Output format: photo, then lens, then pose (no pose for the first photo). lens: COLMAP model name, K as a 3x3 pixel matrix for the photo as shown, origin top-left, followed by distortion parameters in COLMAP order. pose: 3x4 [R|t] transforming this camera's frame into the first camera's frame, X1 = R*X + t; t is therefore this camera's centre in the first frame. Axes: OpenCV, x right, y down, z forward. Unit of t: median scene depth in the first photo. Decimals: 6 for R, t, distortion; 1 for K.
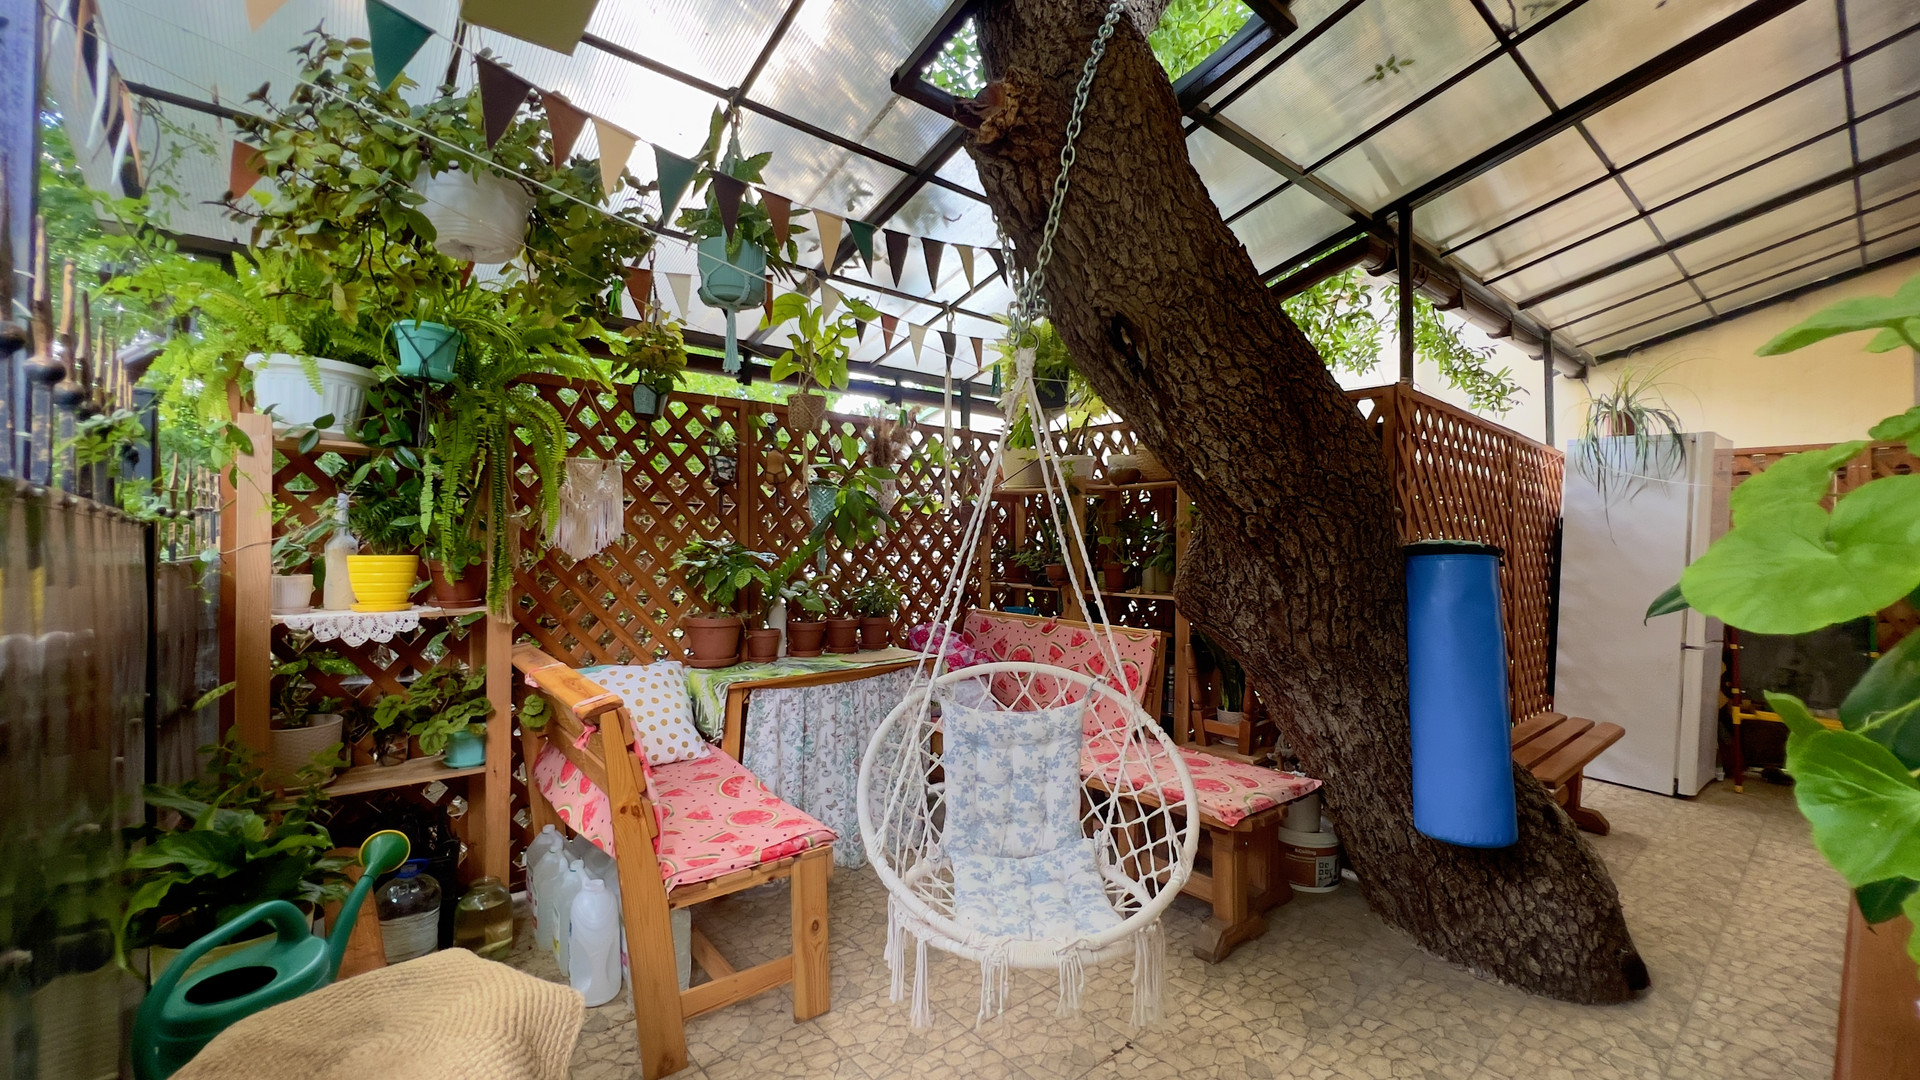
lens RADIAL K [[769.6, 0, 965.1], [0, 769.6, 538.9], [0, 0, 1]] dist [-0.004325, 0.002179]
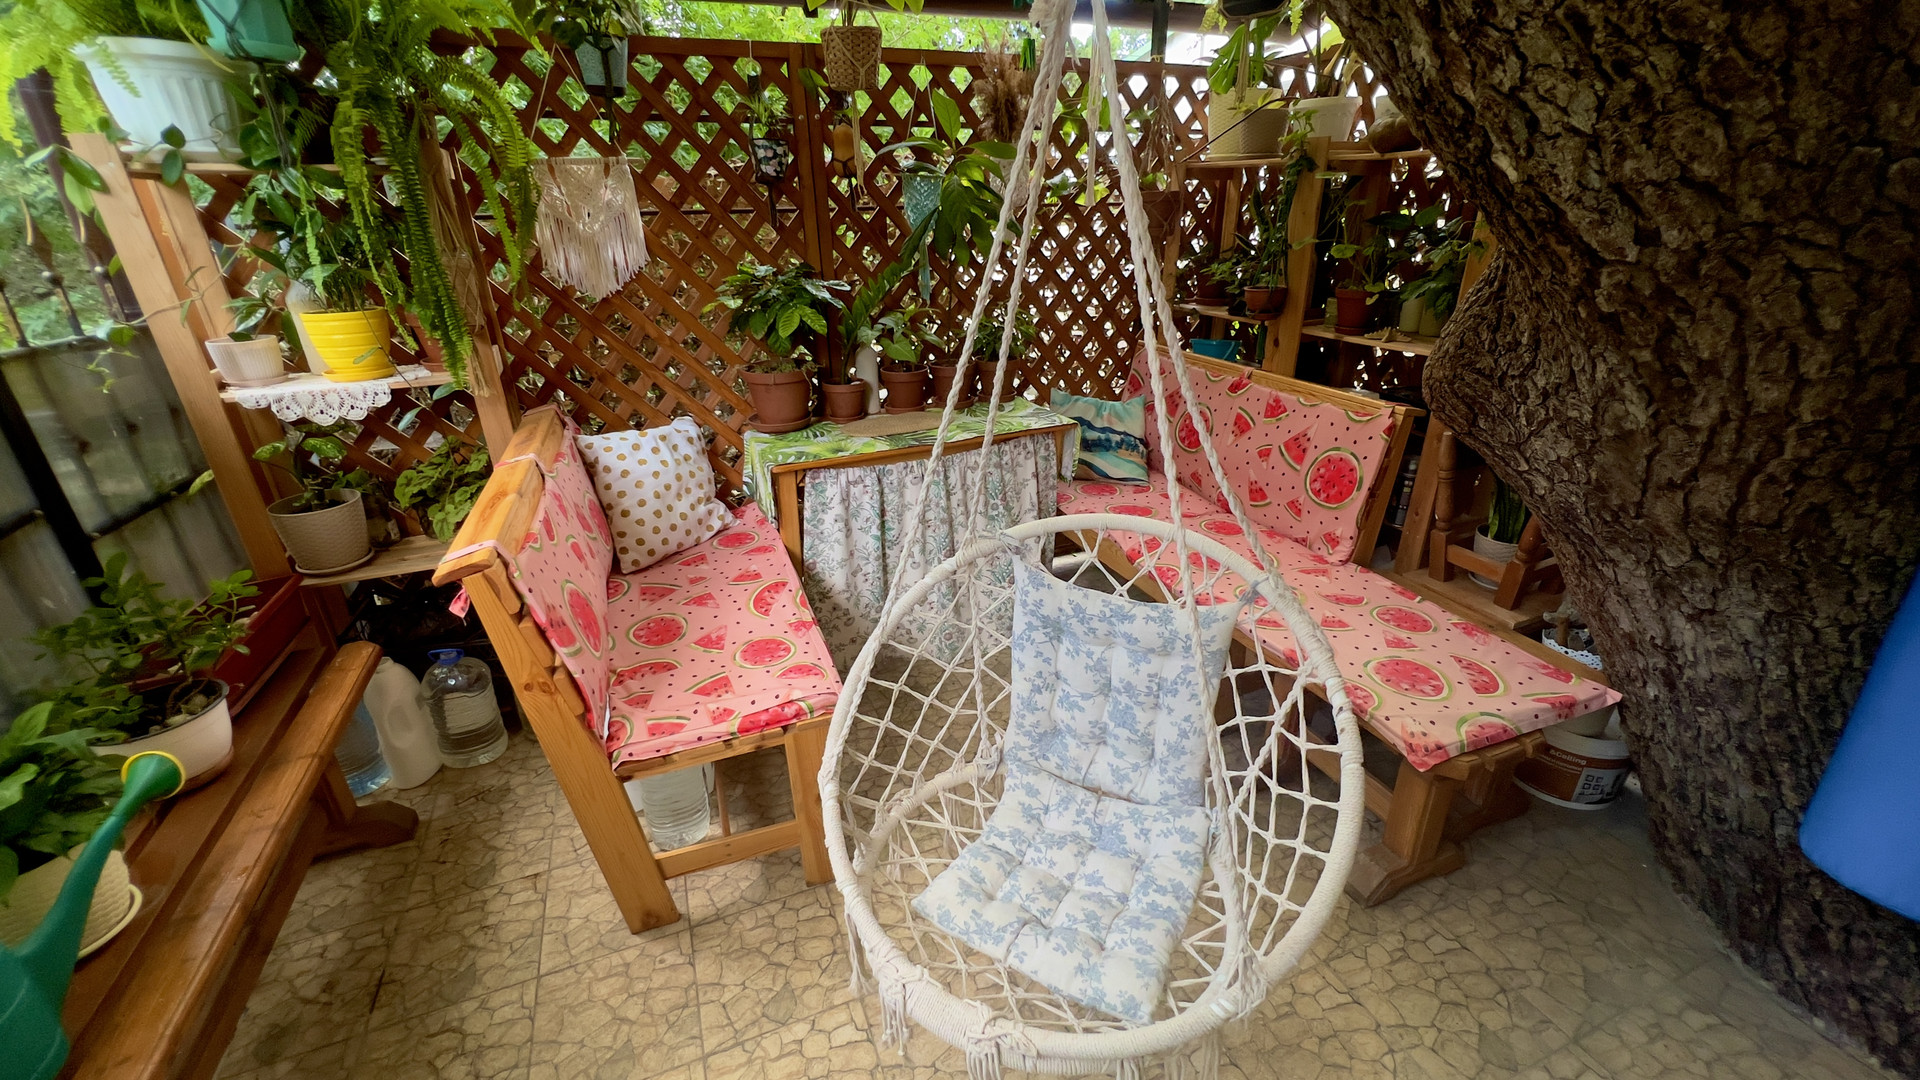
lens RADIAL K [[769.6, 0, 962.2], [0, 769.6, 540.0], [0, 0, 1]] dist [-0.004325, 0.002179]
pose [[0.948968, 0.102937, -0.298102, 0.129996], [0.027056, 0.915175, 0.402147, -0.058476], [0.314211, -0.389689, 0.865687, 0.351693]]
